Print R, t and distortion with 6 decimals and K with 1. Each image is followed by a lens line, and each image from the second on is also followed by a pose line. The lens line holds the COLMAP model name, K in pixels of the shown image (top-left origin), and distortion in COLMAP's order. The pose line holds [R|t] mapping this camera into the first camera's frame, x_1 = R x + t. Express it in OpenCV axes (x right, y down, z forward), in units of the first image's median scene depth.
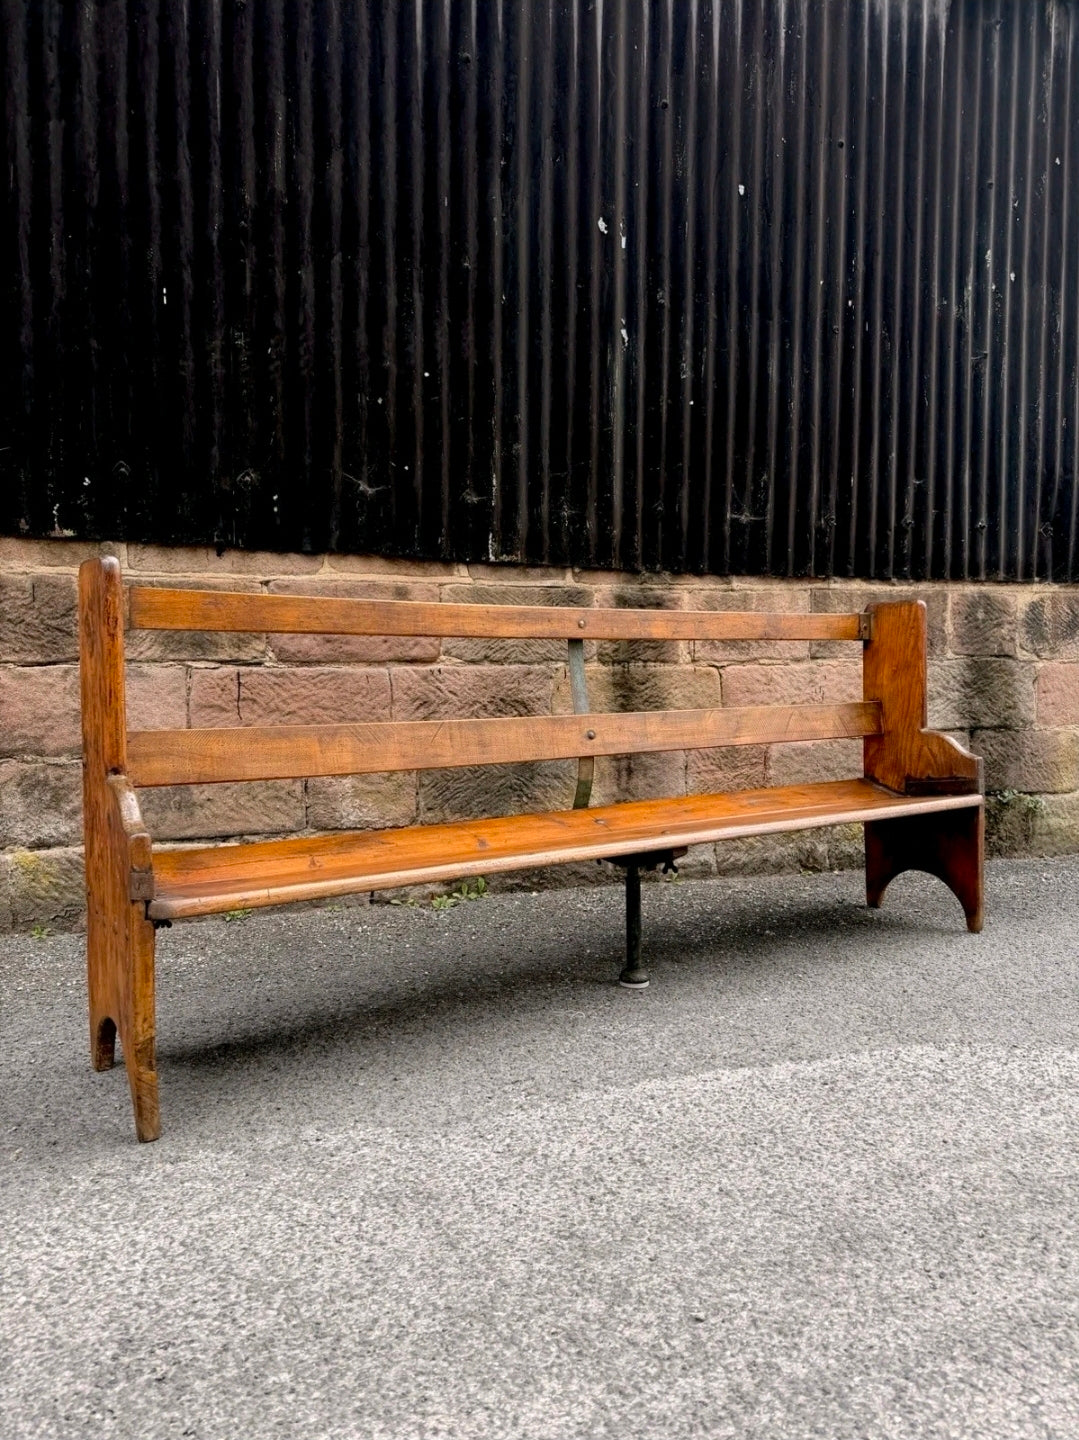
lens RADIAL K [[1002.9, 0, 541.8], [0, 1002.9, 730.0], [0, 0, 1]] dist [0.160679, -0.323511]
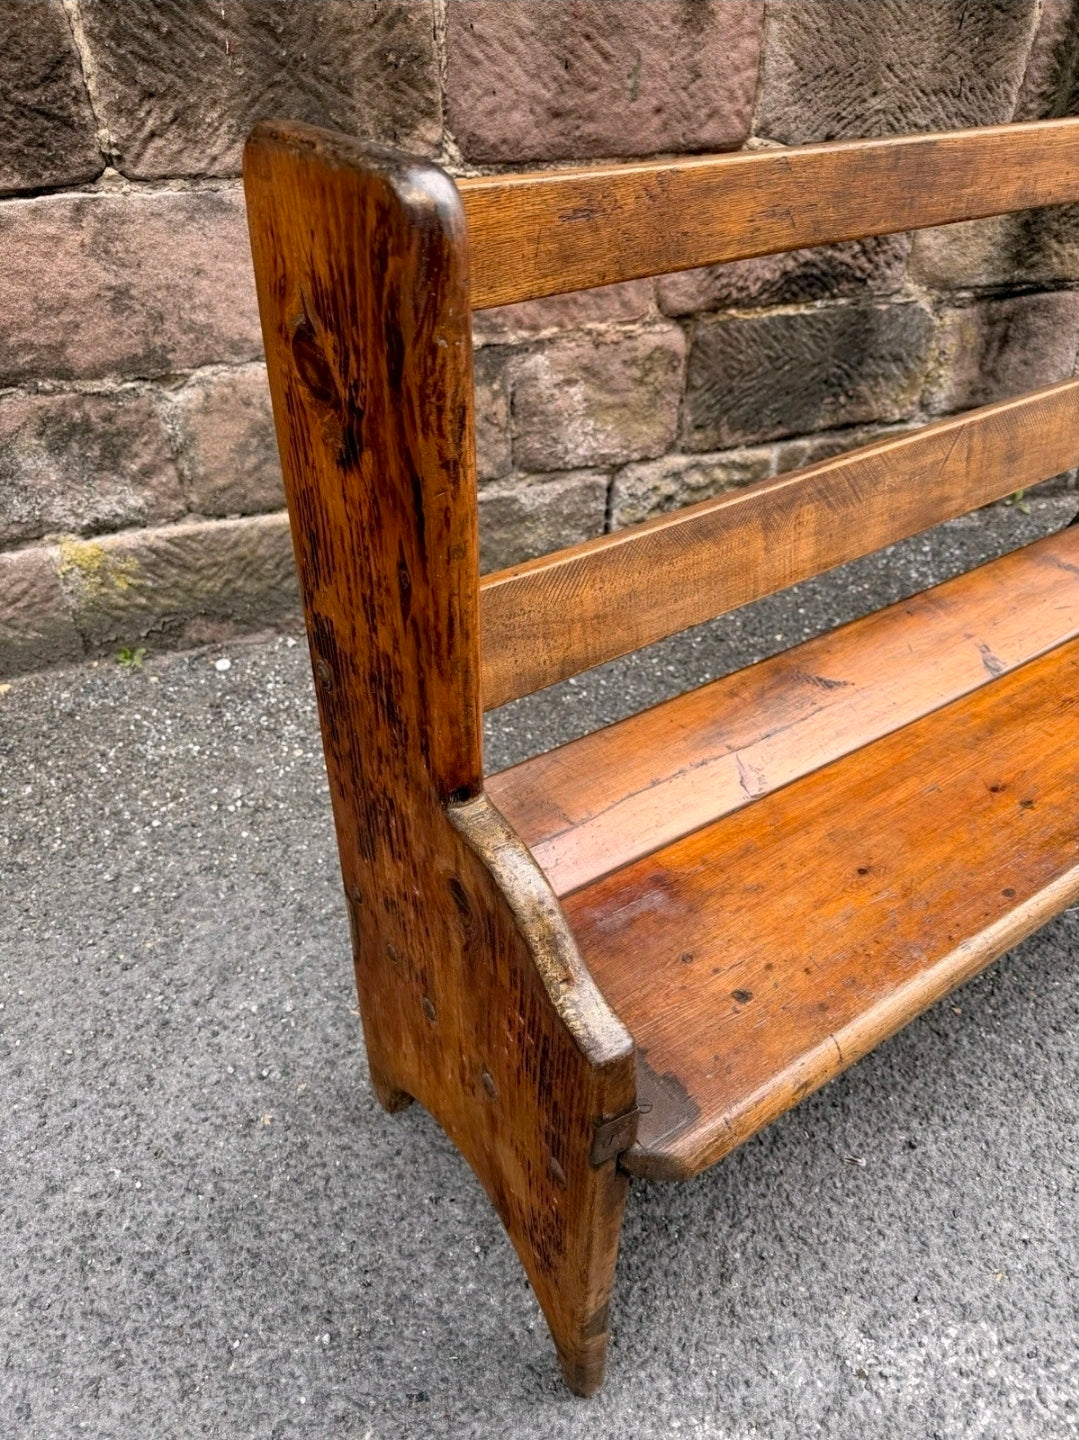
lens RADIAL K [[1034.7, 0, 542.0], [0, 1034.7, 721.6], [0, 0, 1]] dist [-0.000310, -0.007199]
pose [[0.999610, -0.002475, 0.027822, -0.222803], [-0.013221, 0.835503, 0.549328, -0.112987], [-0.024605, -0.549481, 0.835144, 0.382390]]
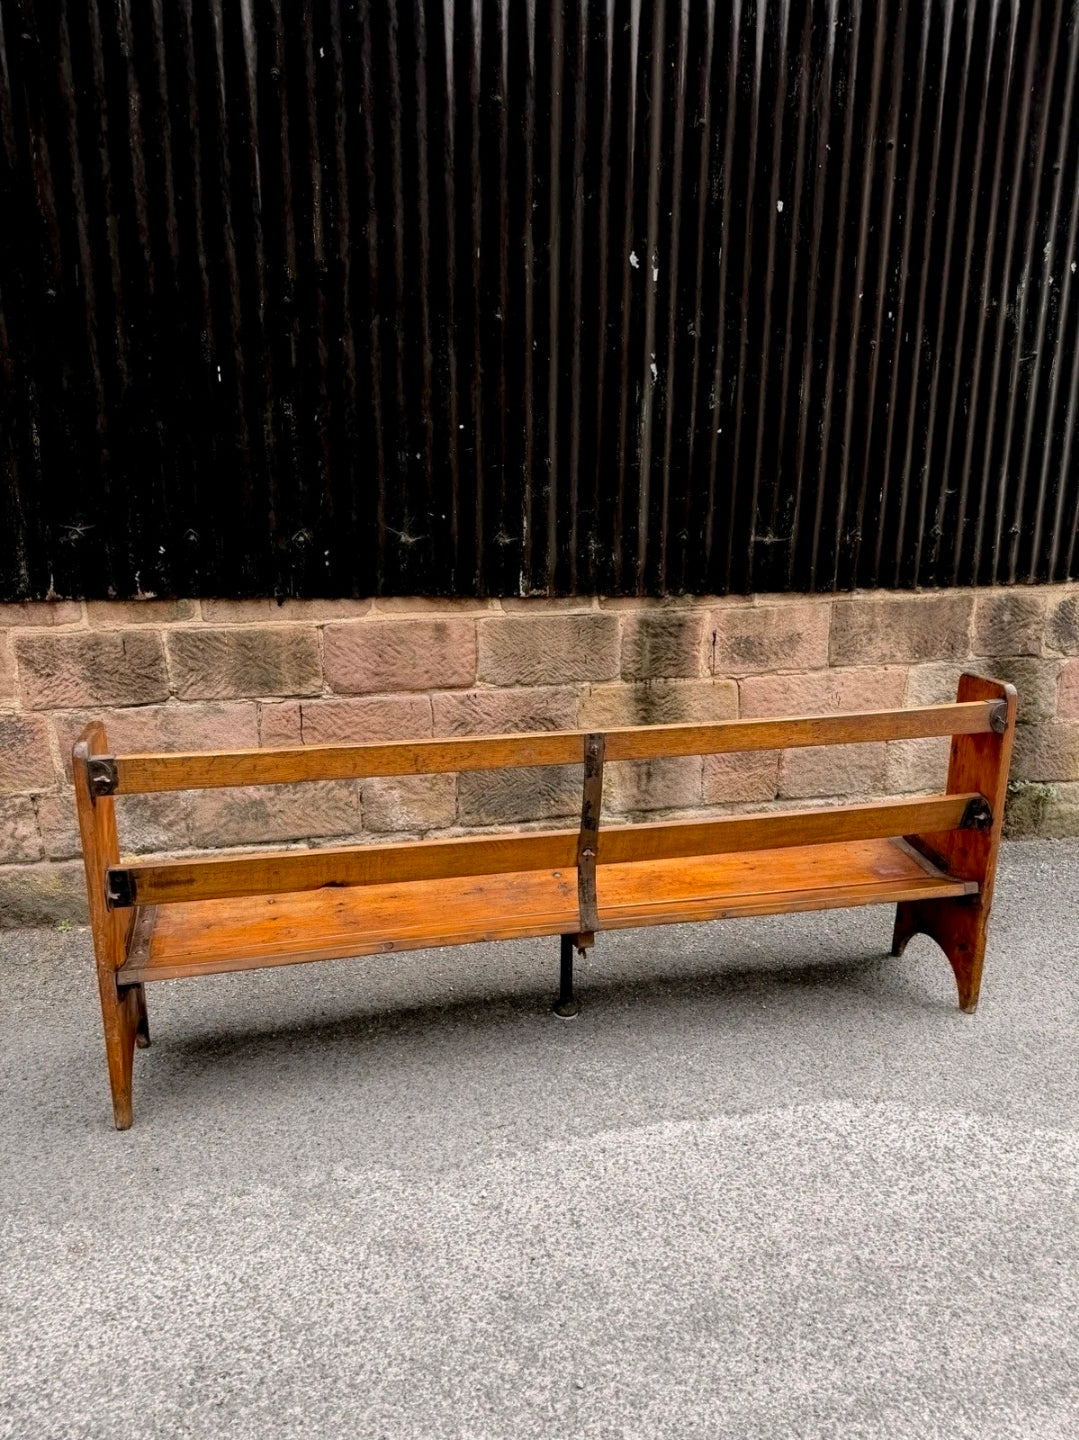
lens RADIAL K [[1003.1, 0, 535.6], [0, 1003.1, 731.7], [0, 0, 1]] dist [0.172227, -0.347088]
pose [[0.994179, 0.027565, -0.104151, 0.082316], [-0.007096, 0.981371, 0.191992, -0.232409], [0.107503, -0.190136, 0.975854, -0.093933]]
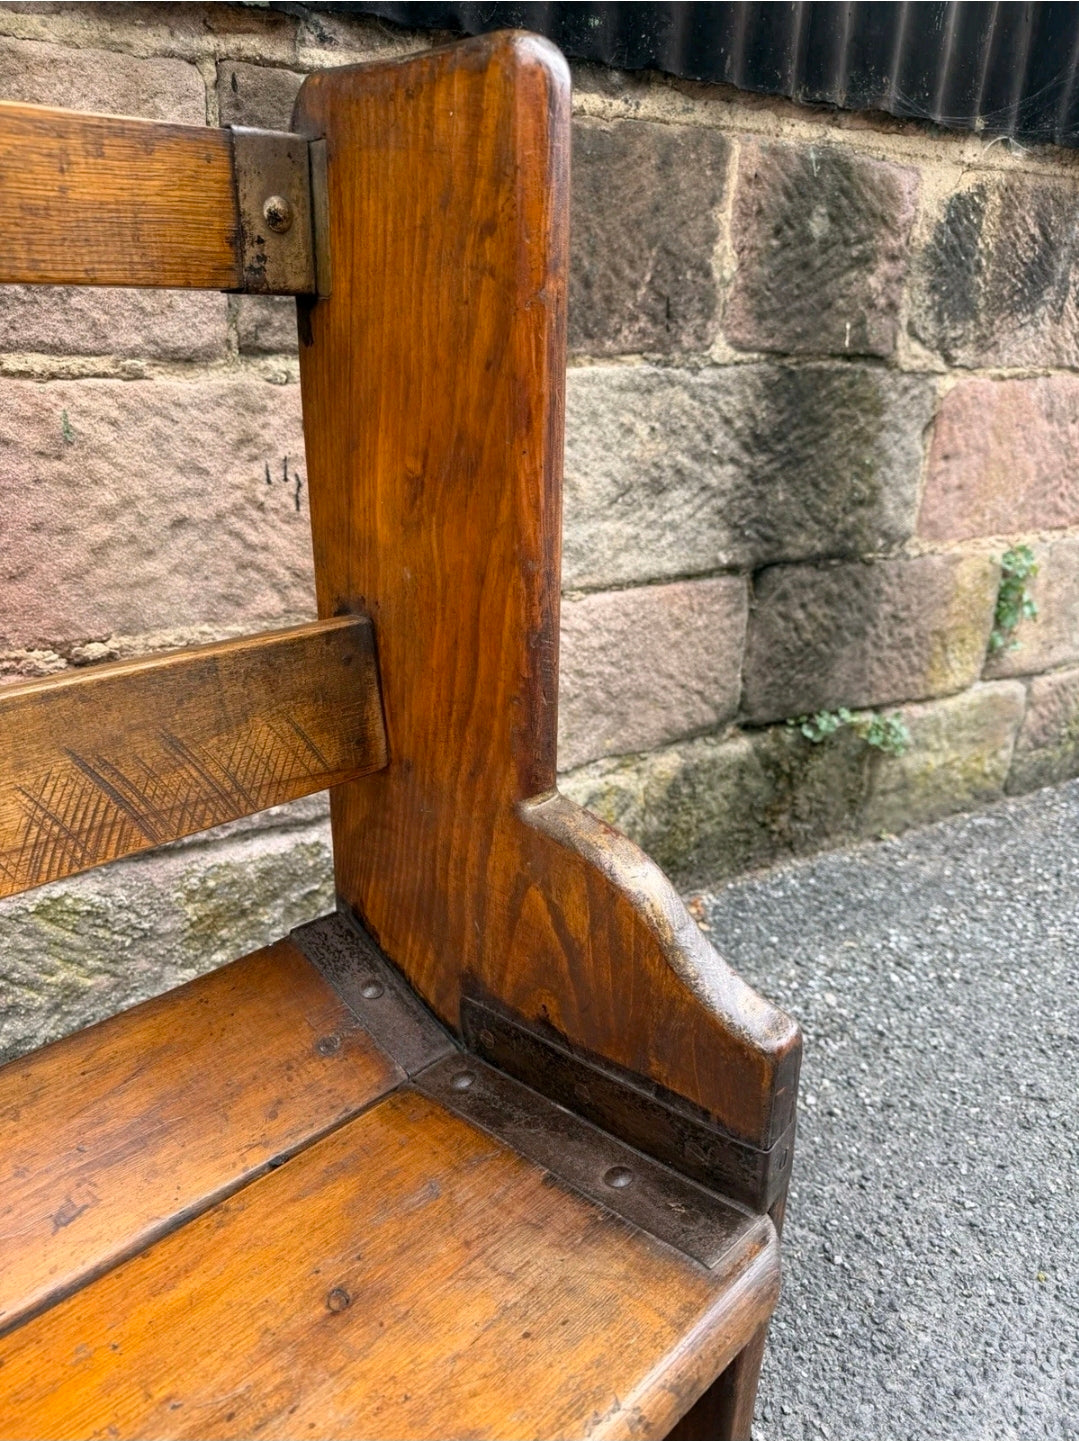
lens RADIAL K [[1018.2, 0, 536.6], [0, 1018.2, 724.8], [0, 0, 1]] dist [0.076986, -0.130364]
pose [[0.980616, -0.035075, 0.192775, 0.323861], [-0.028705, 0.947517, 0.318414, -0.074906], [-0.193826, -0.317776, 0.928143, 0.788450]]
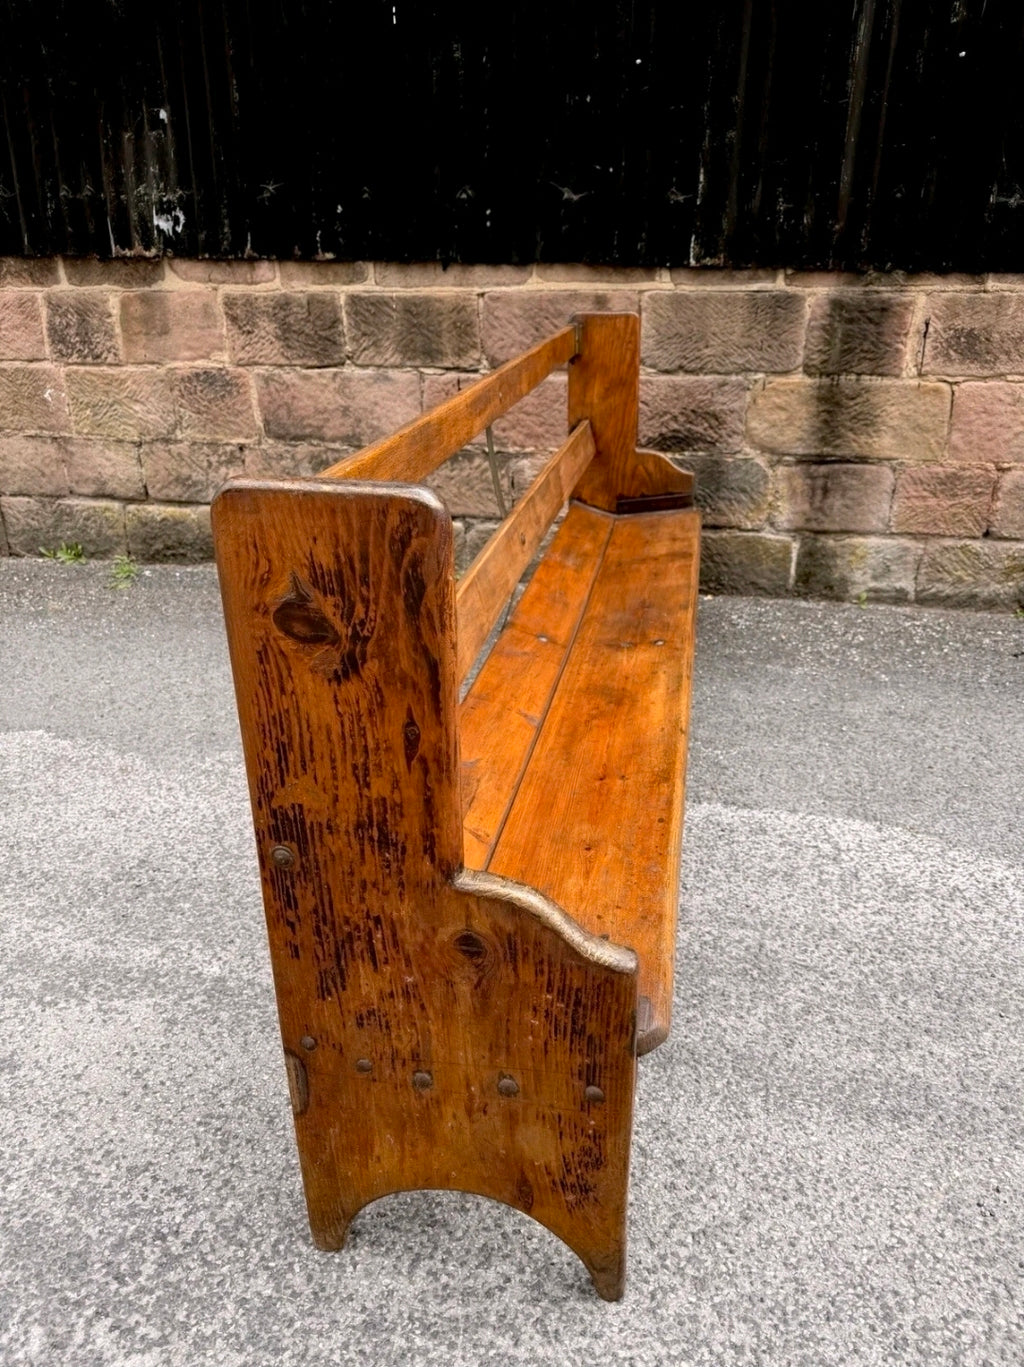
lens RADIAL K [[958.7, 0, 510.0], [0, 958.7, 693.7], [0, 0, 1]] dist [0.164489, -0.366156]
pose [[0.858742, 0.210775, -0.467051, 0.330624], [-0.029647, 0.930392, 0.365366, -0.121020], [0.511550, -0.299908, 0.805215, 0.011470]]
